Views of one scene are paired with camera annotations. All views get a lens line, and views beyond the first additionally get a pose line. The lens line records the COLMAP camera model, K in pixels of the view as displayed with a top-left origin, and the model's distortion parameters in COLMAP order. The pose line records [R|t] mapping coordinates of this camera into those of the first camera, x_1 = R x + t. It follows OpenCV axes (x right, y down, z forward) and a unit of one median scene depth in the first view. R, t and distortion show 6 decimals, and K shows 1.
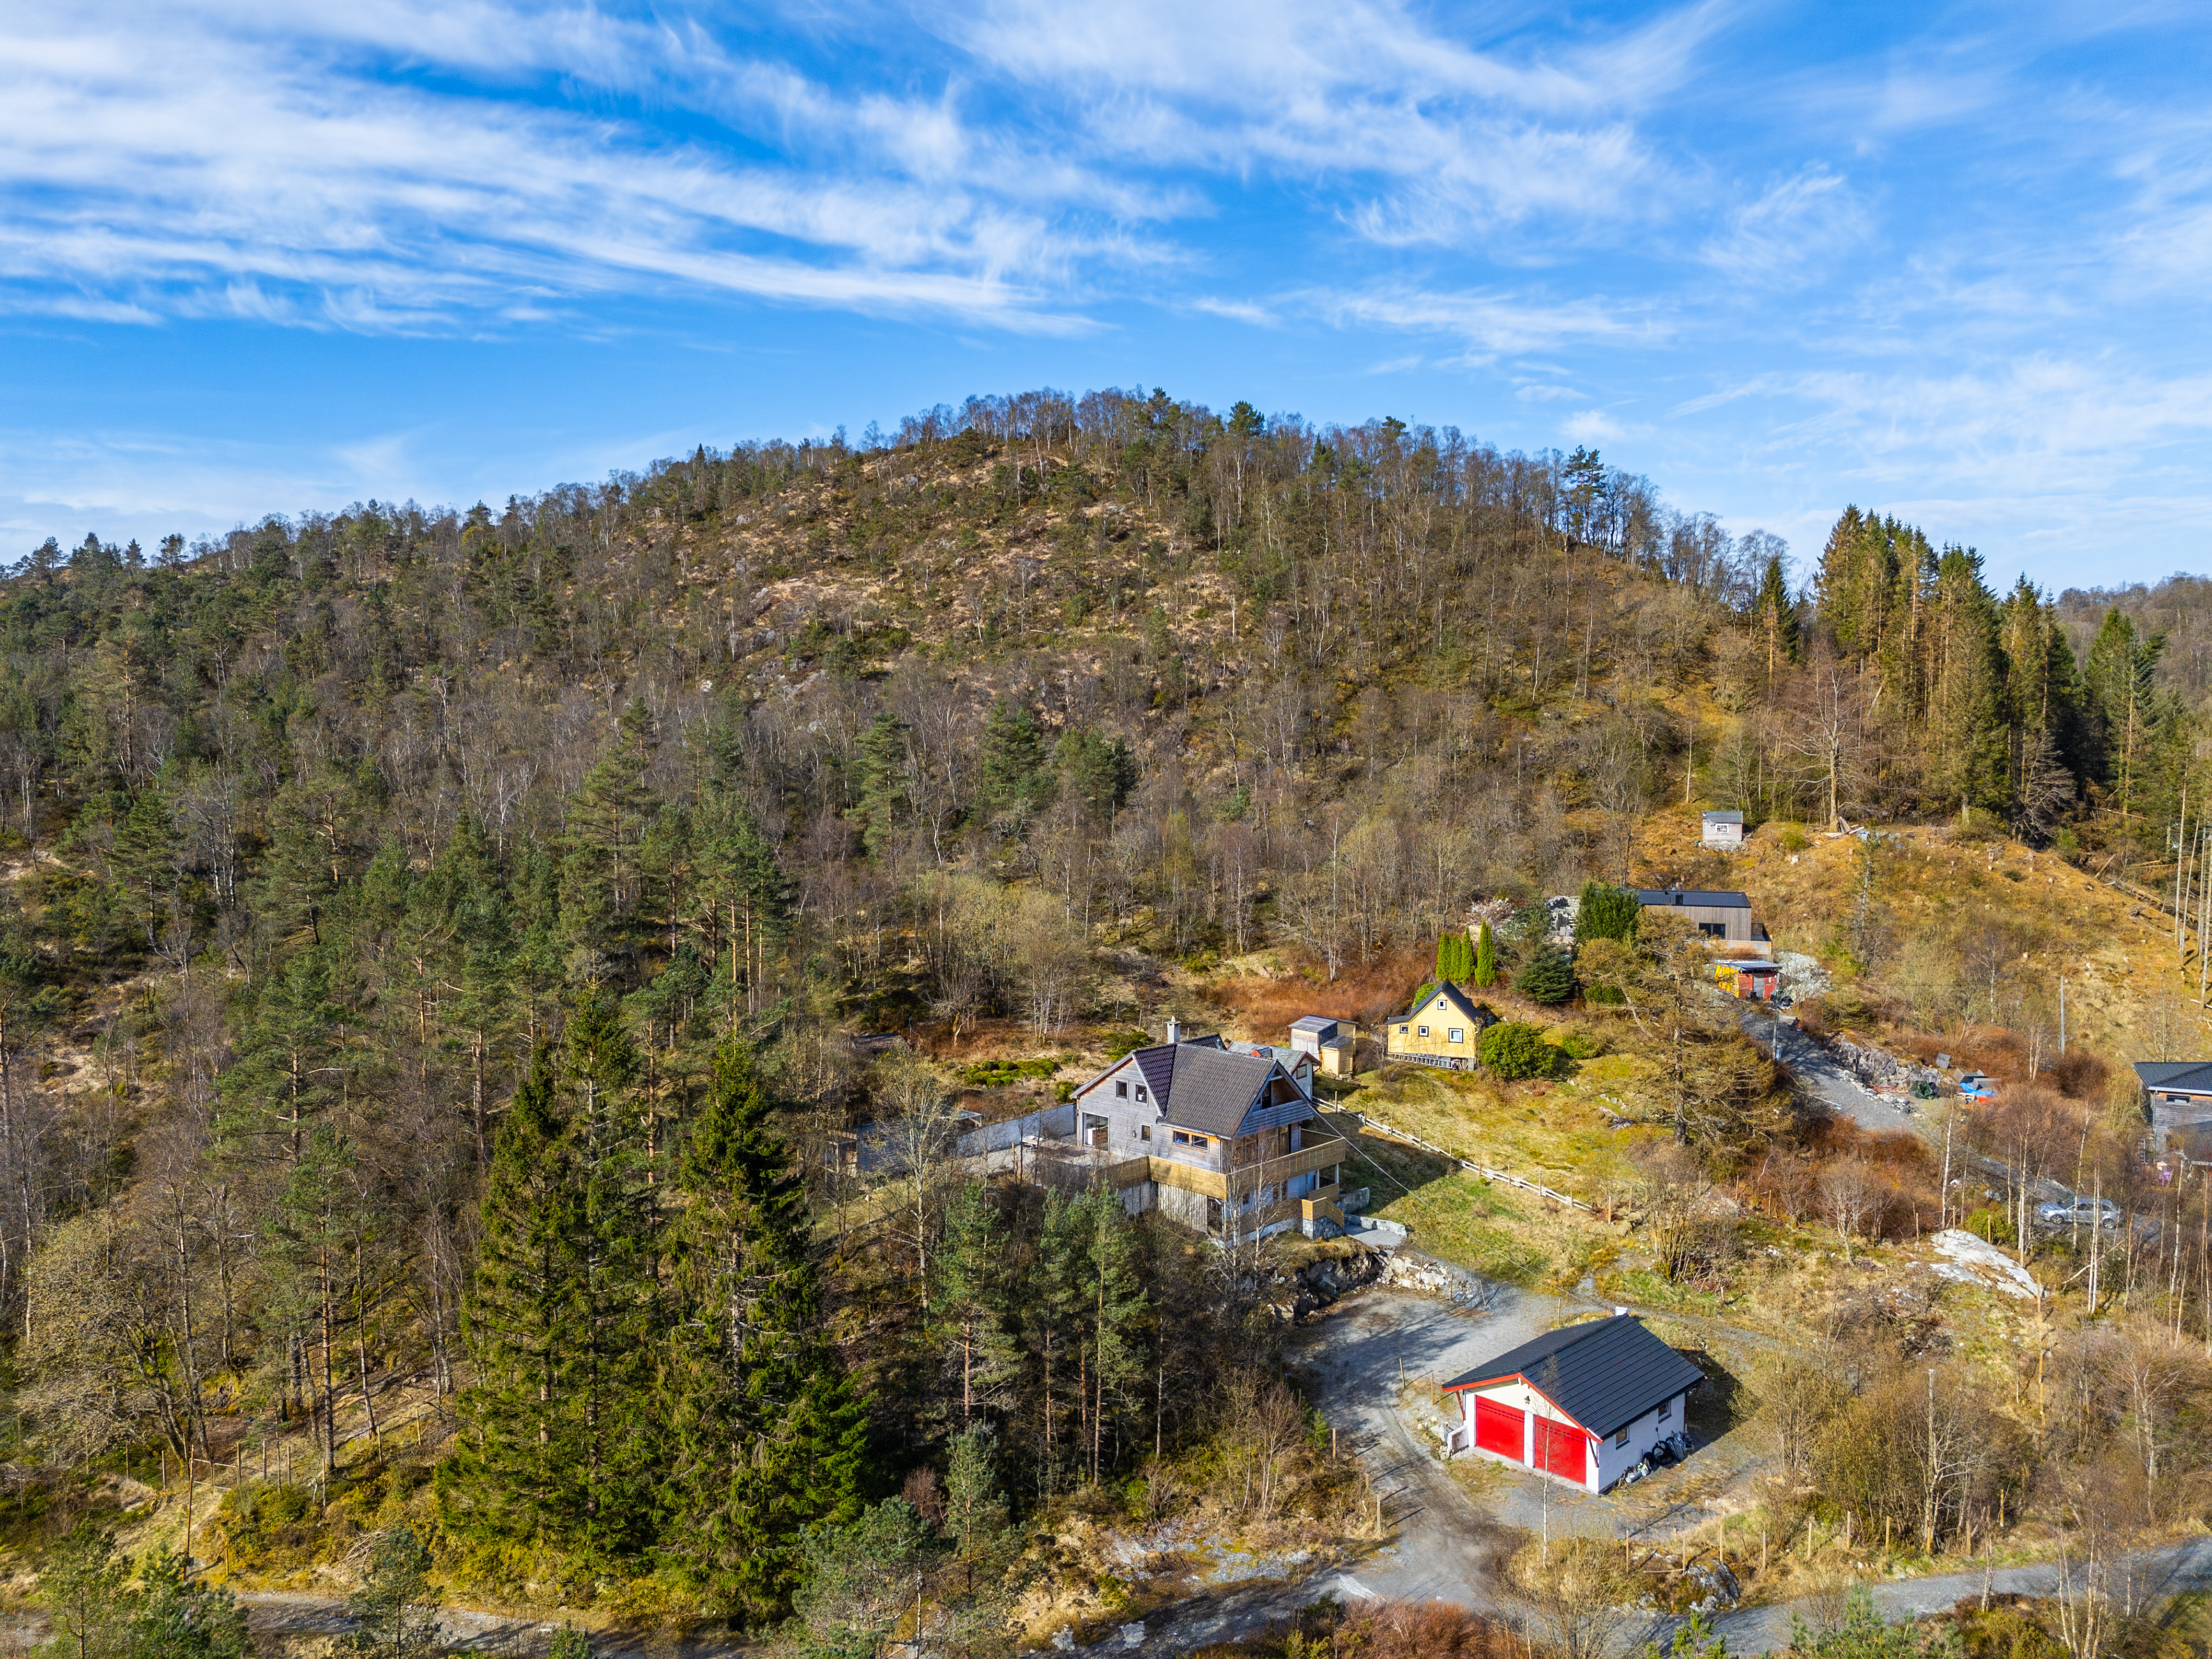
lens RADIAL K [[1544.9, 0, 1106.0], [0, 1544.9, 829.5], [0, 0, 1]] dist [0.123938, -0.131027]
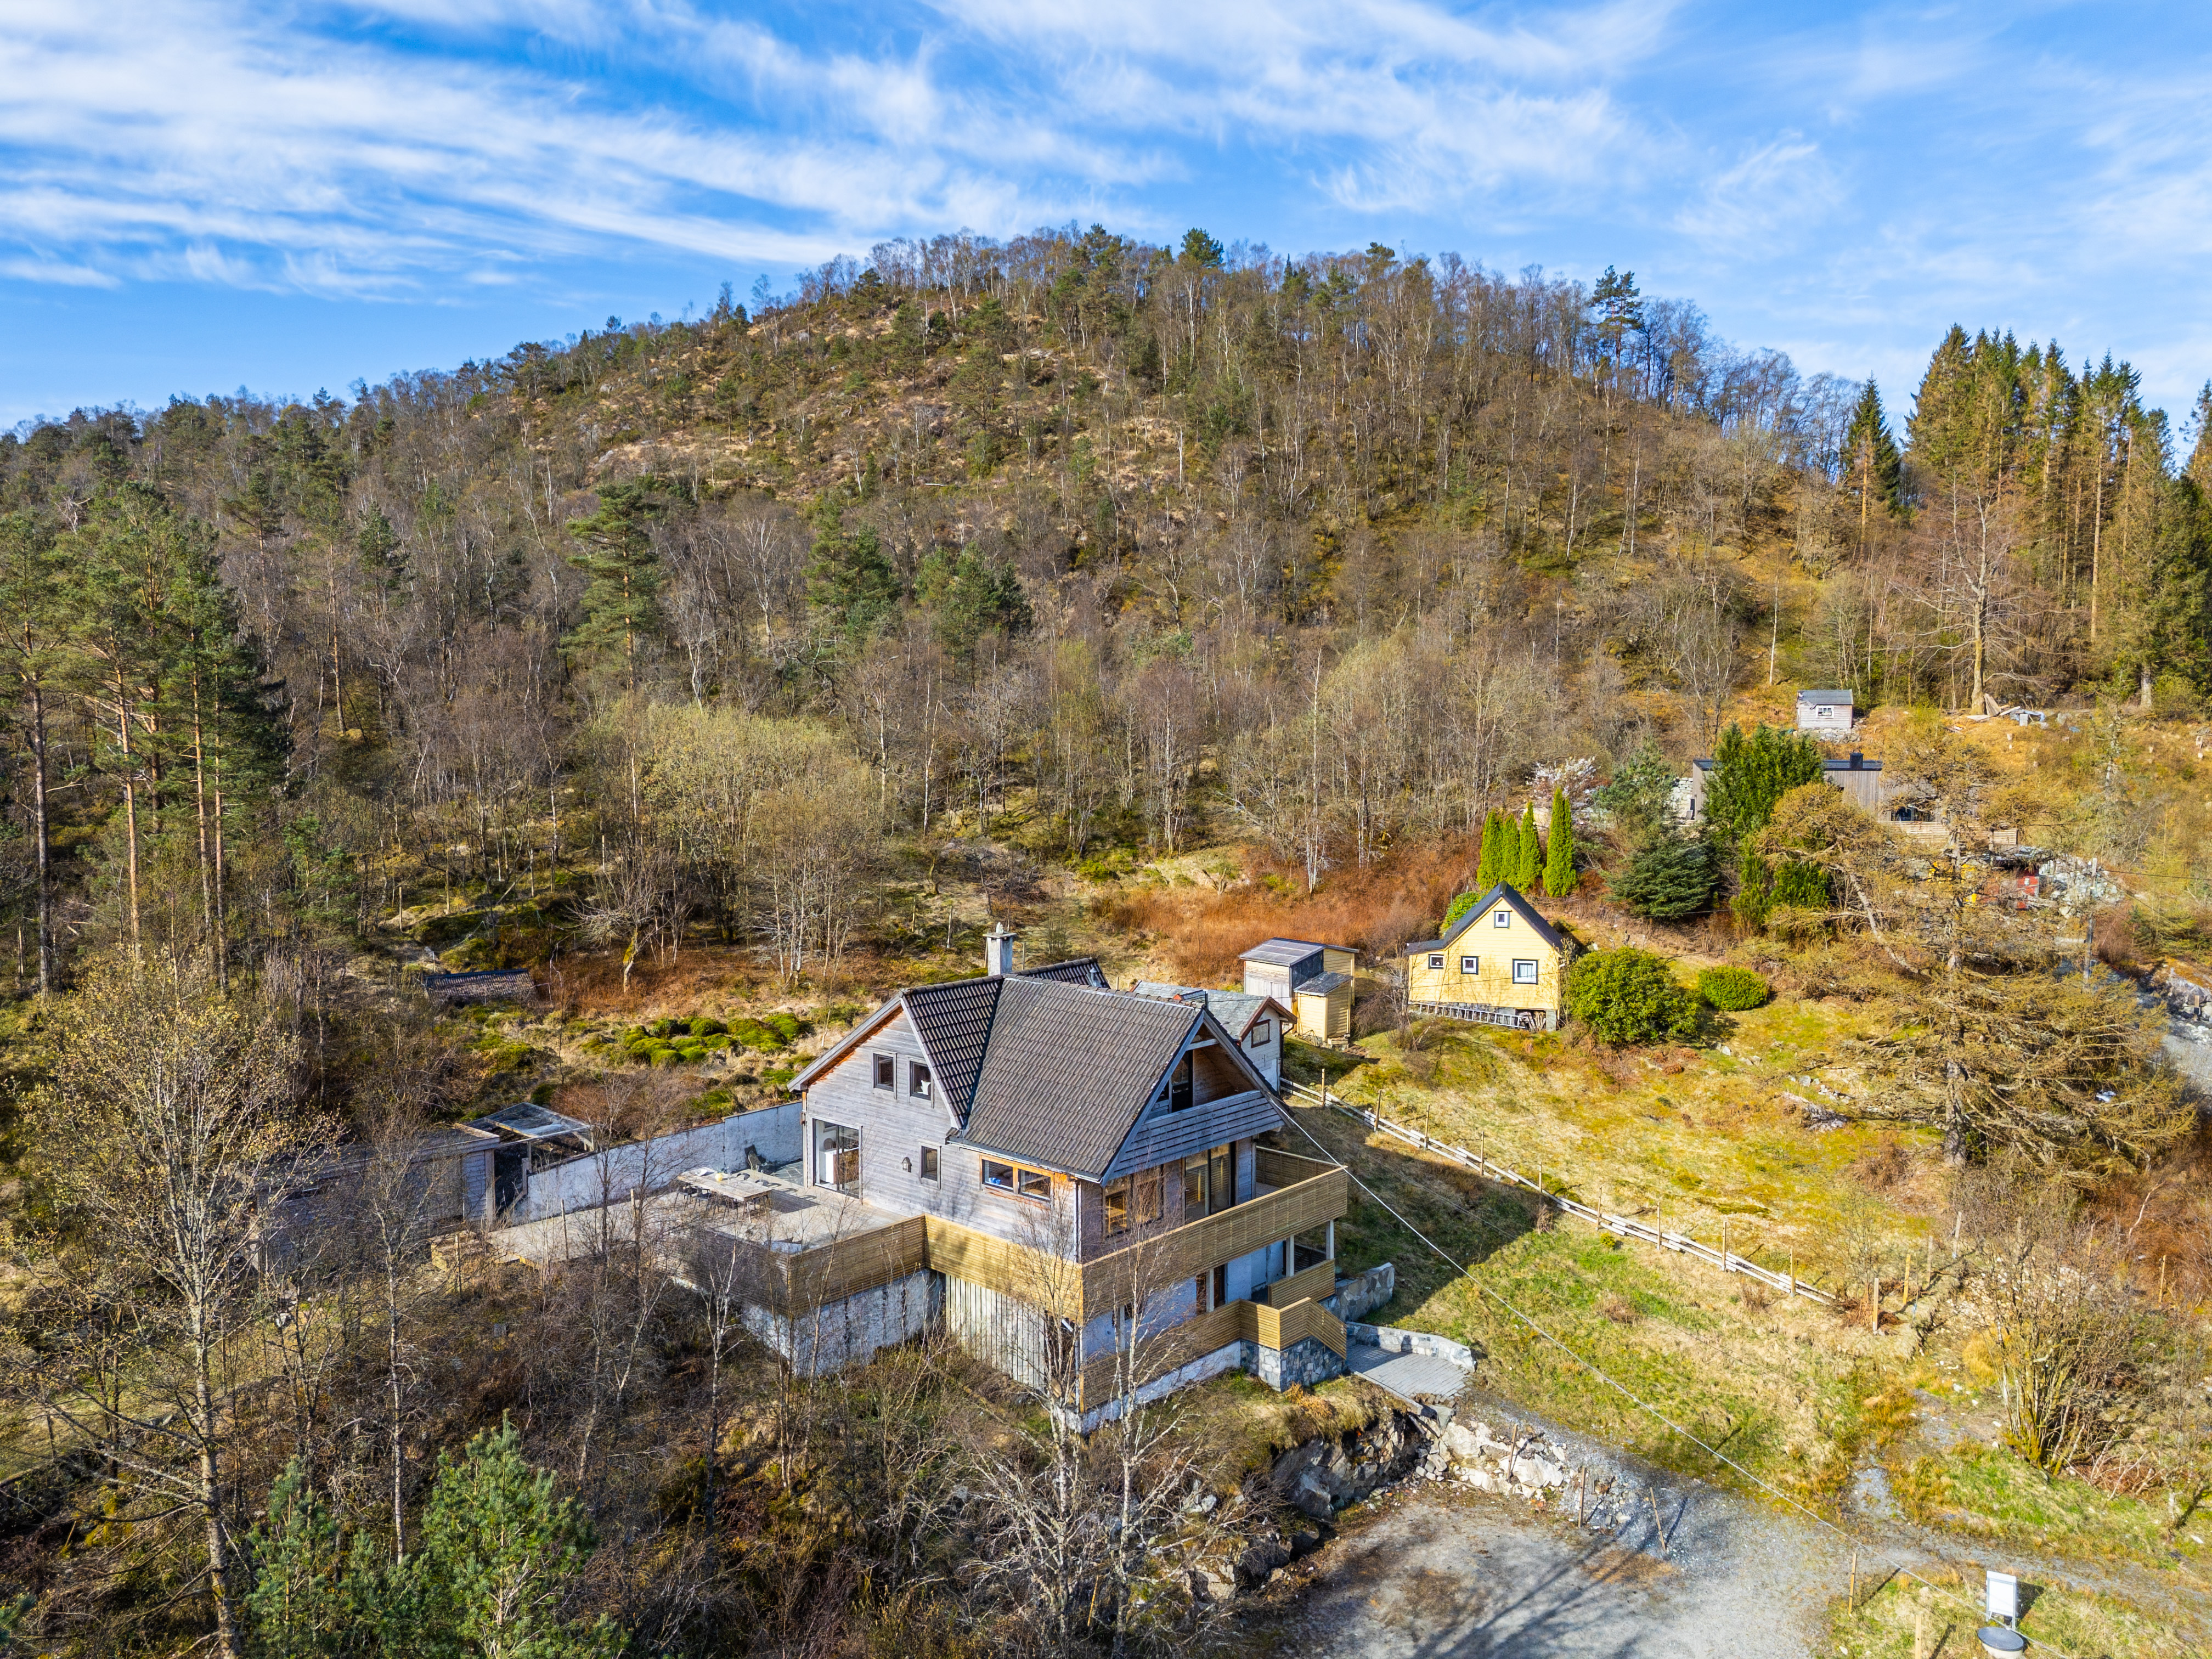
lens RADIAL K [[1557.6, 0, 1078.7], [0, 1557.6, 829.1], [0, 0, 1]] dist [0.066721, -0.006246]
pose [[0.999985, -0.005040, 0.002063, 0.057086], [0.004998, 0.999786, 0.020060, 0.067519], [-0.002164, -0.020050, 0.999797, 0.421210]]
